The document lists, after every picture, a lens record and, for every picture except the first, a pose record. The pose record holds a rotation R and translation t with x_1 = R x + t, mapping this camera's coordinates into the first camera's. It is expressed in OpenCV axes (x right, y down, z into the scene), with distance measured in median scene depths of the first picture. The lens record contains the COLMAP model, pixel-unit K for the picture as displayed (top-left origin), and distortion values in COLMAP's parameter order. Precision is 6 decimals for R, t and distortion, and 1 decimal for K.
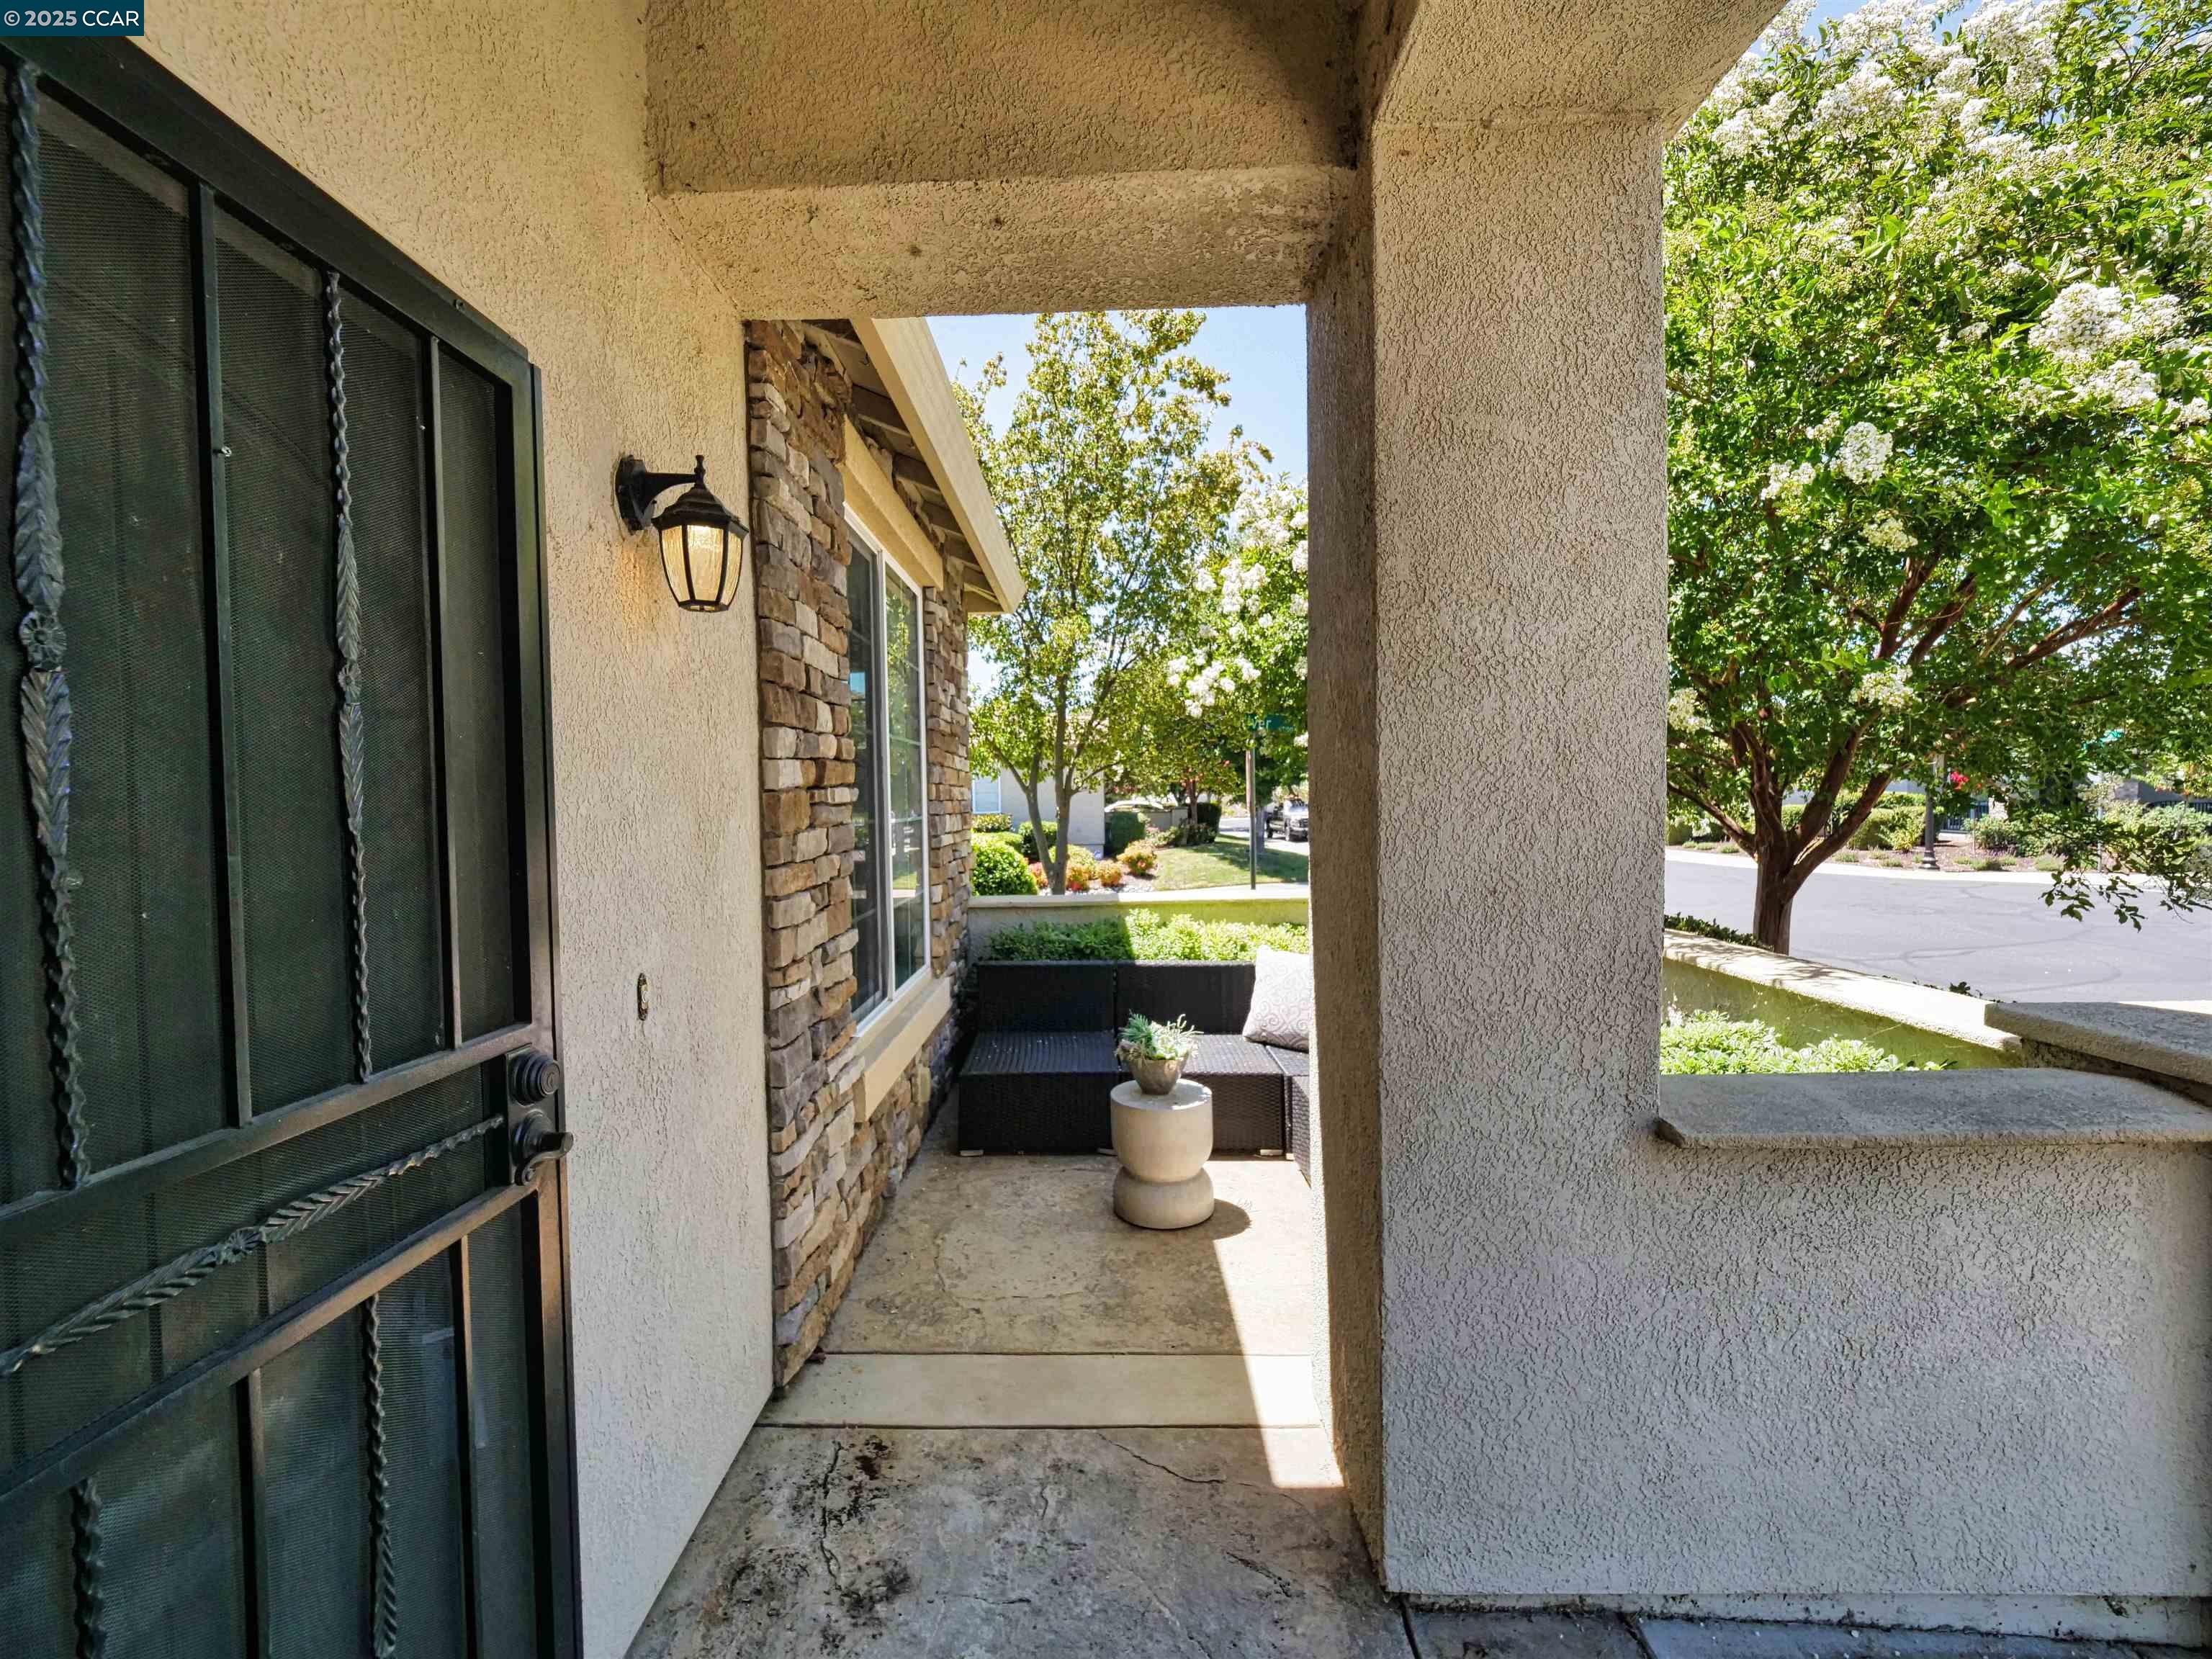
lens RADIAL K [[939.9, 0, 1091.8], [0, 939.9, 825.4], [0, 0, 1]] dist [-0.003689, -0.000258]
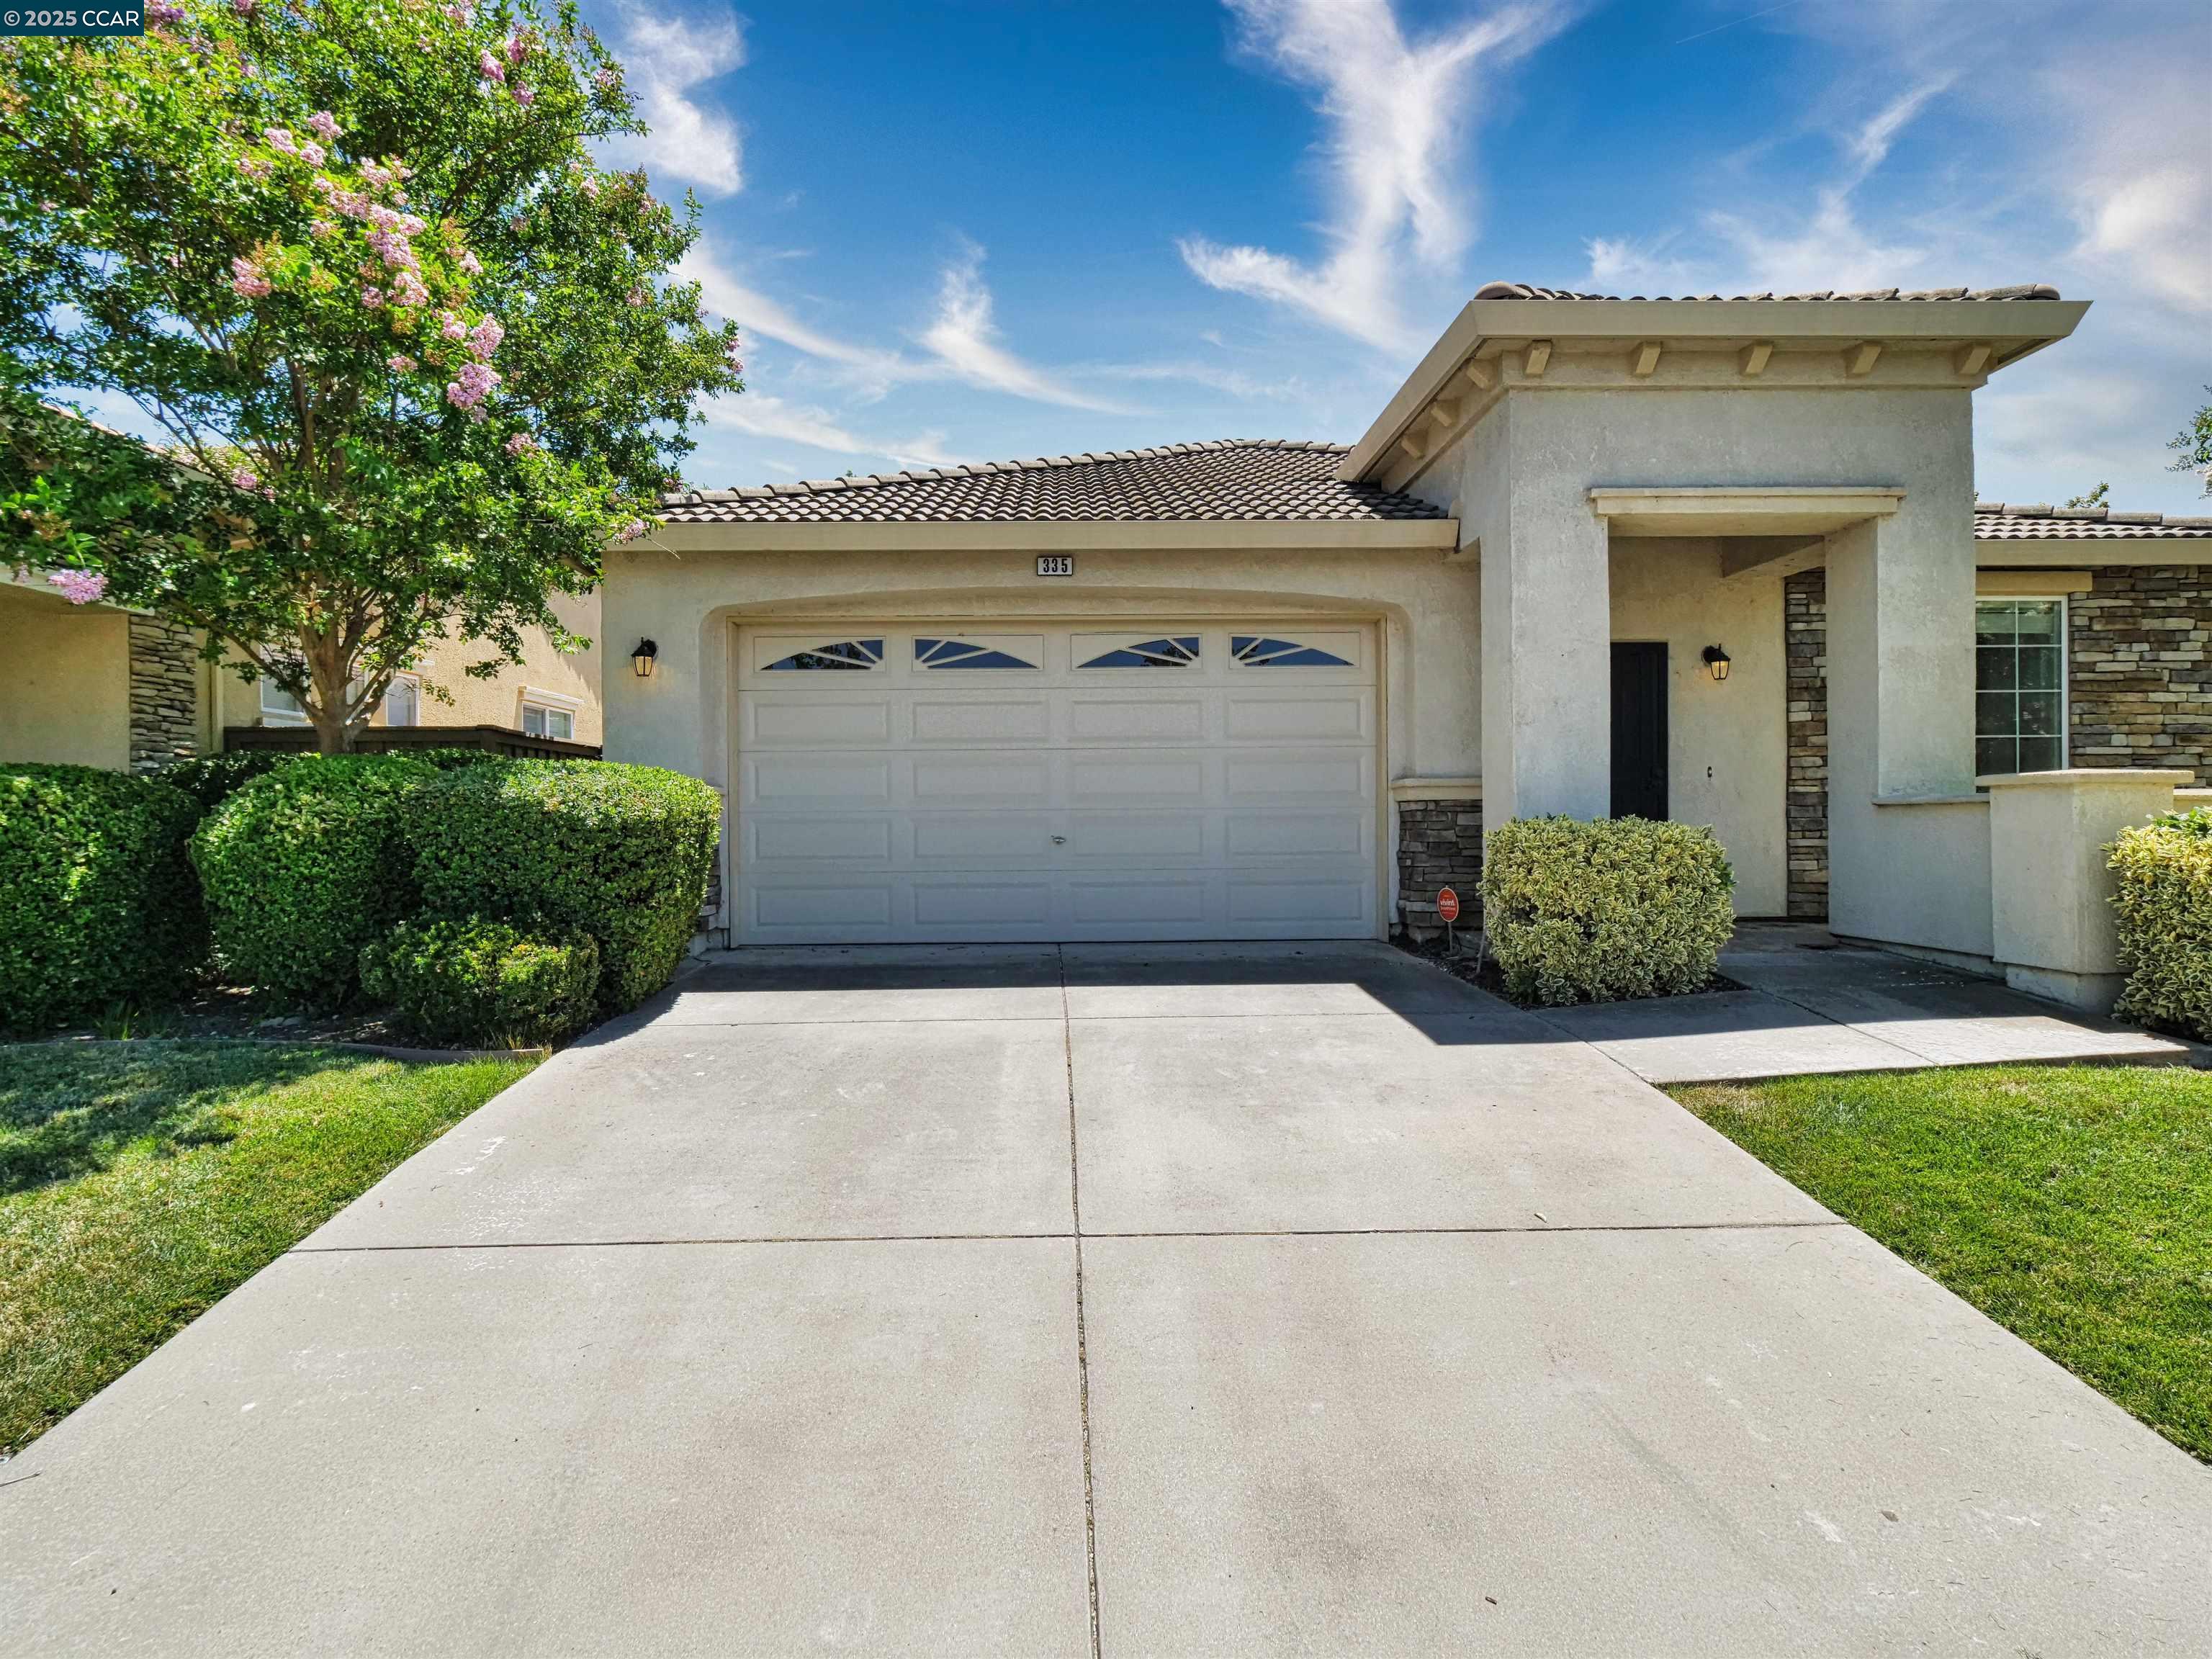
lens RADIAL K [[1161.9, 0, 1053.7], [0, 1161.9, 826.6], [0, 0, 1]] dist [-0.008533, -0.000181]
pose [[0.046013, 0.019255, -0.998755, 3.939228], [-0.017793, 0.999671, 0.018453, 0.326171], [0.998782, 0.016922, 0.046341, -1.881197]]
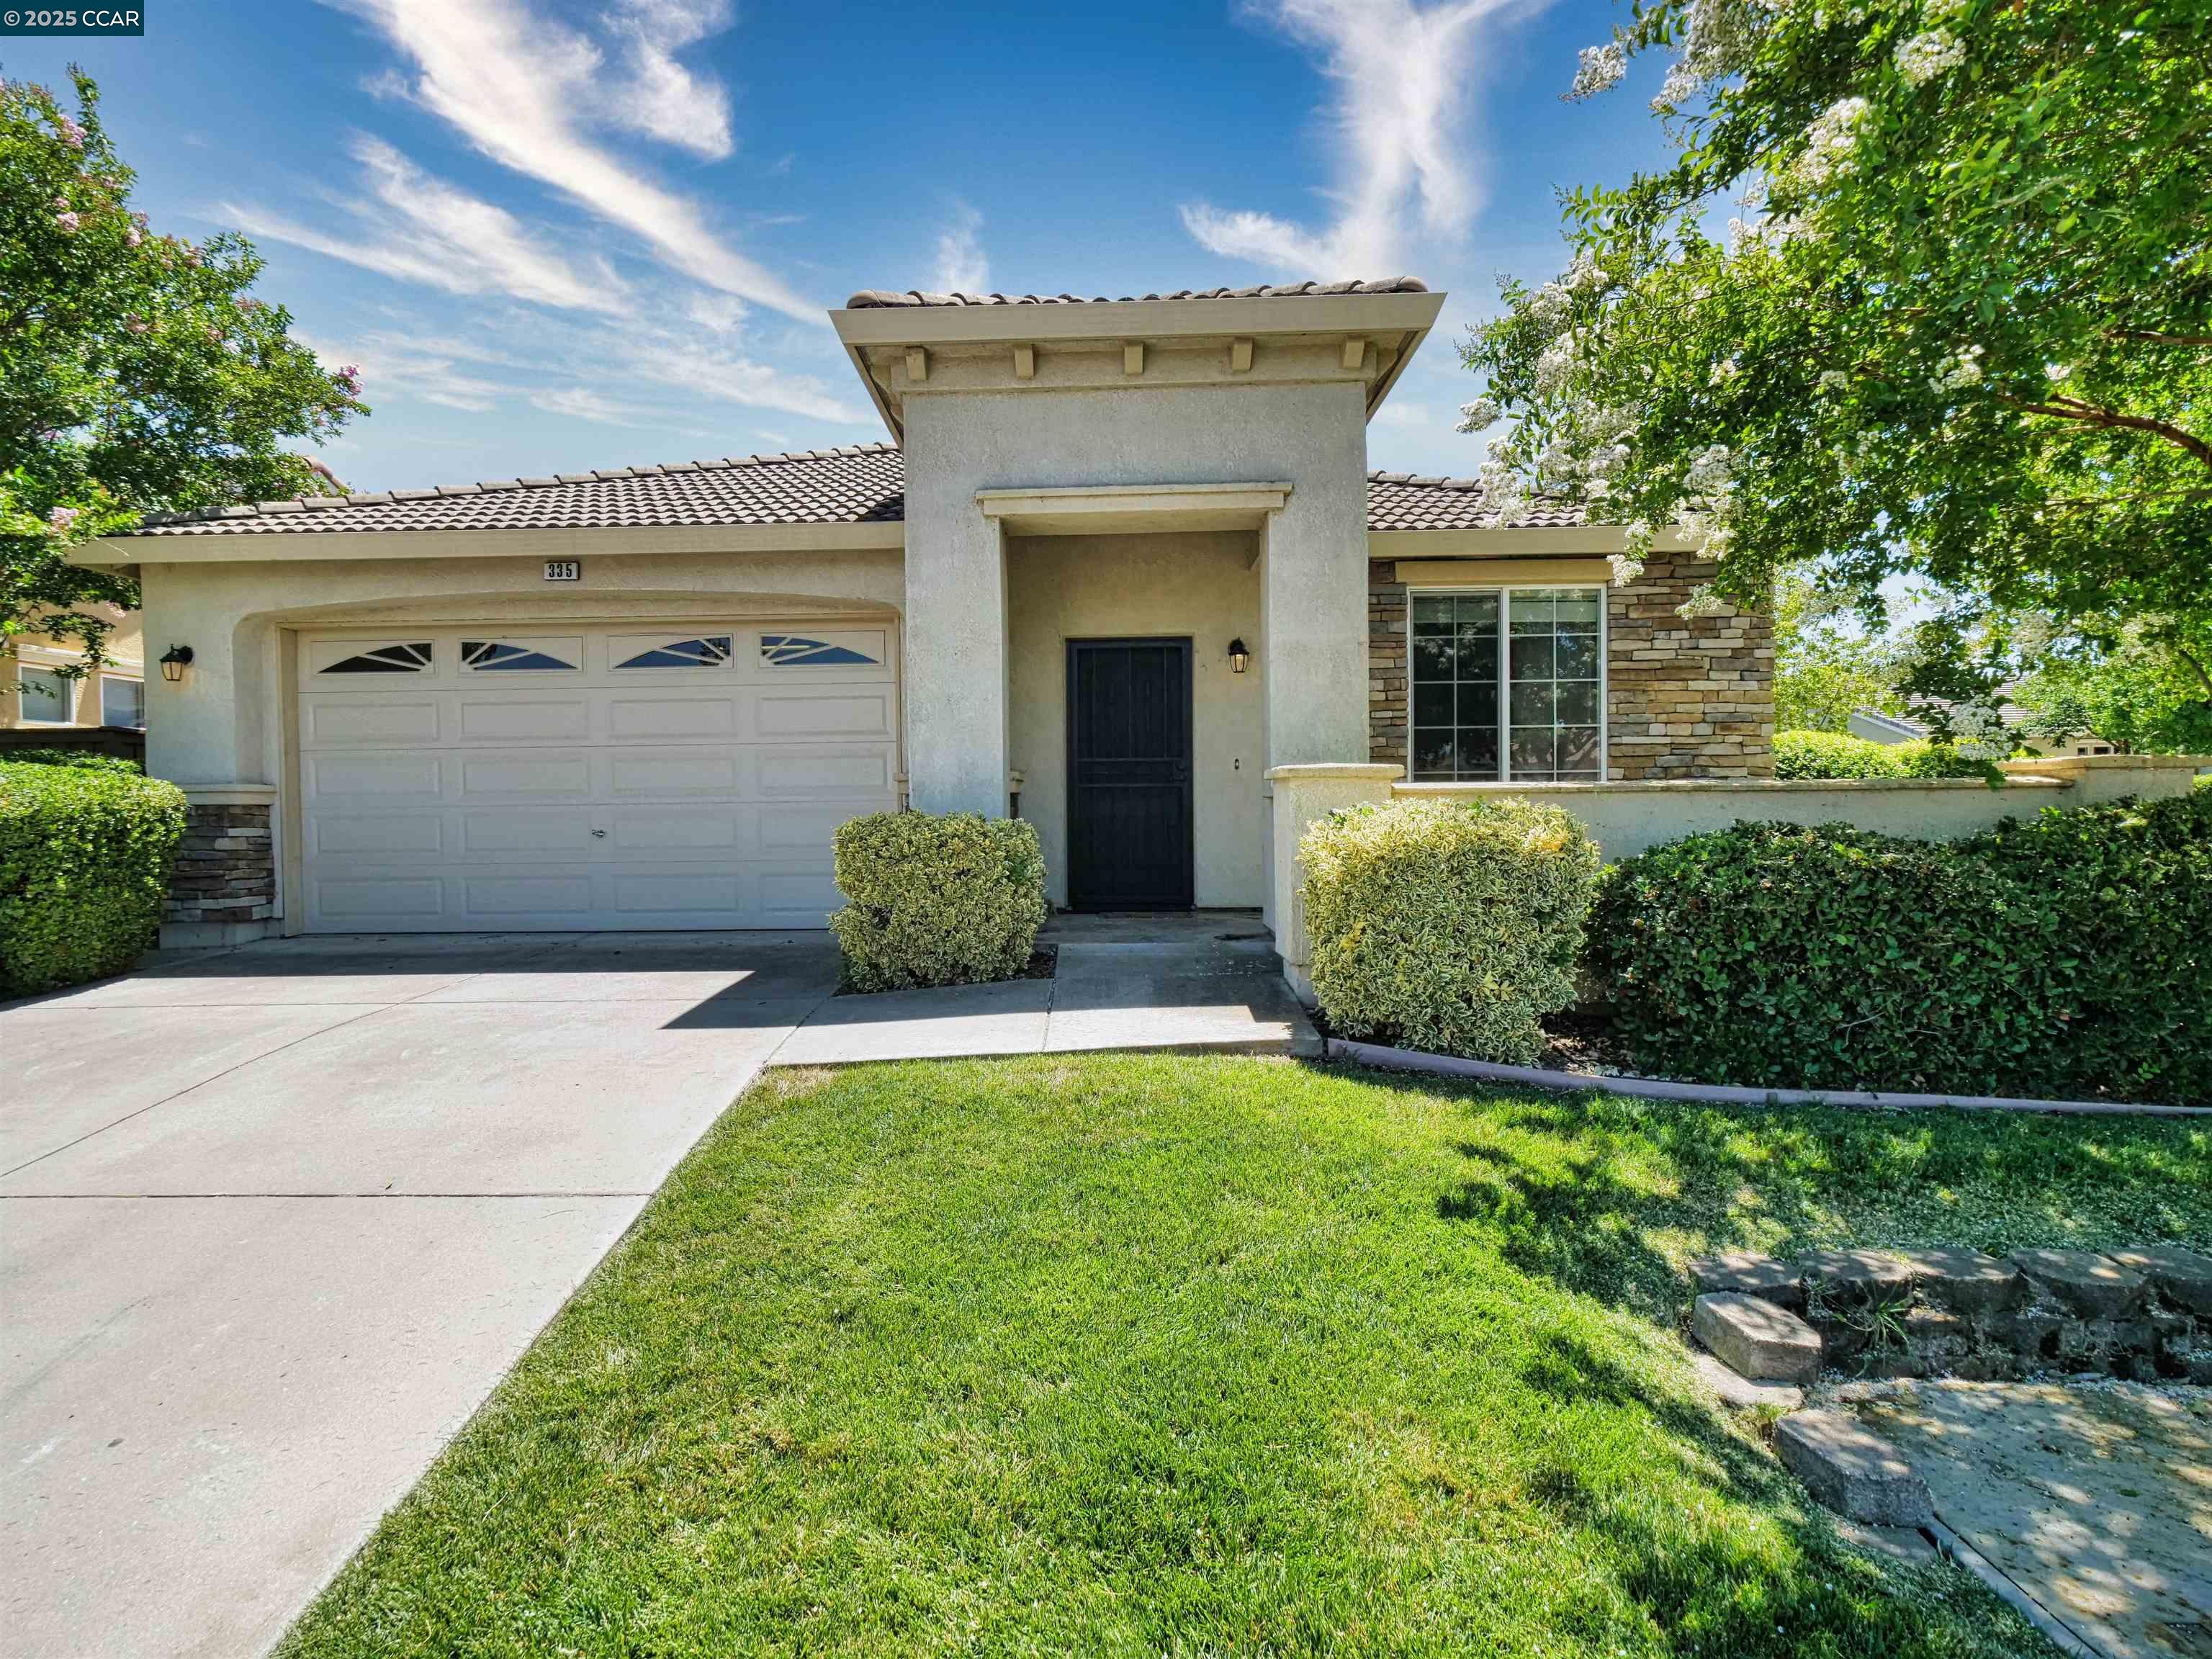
lens RADIAL K [[1164.3, 0, 1072.2], [0, 1164.3, 830.2], [0, 0, 1]] dist [-0.004316, 0.000489]
pose [[-0.002523, 0.031776, -0.999492, 4.132911], [-0.013157, 0.999407, 0.031807, 0.273737], [0.999910, 0.013230, -0.002103, 0.223091]]
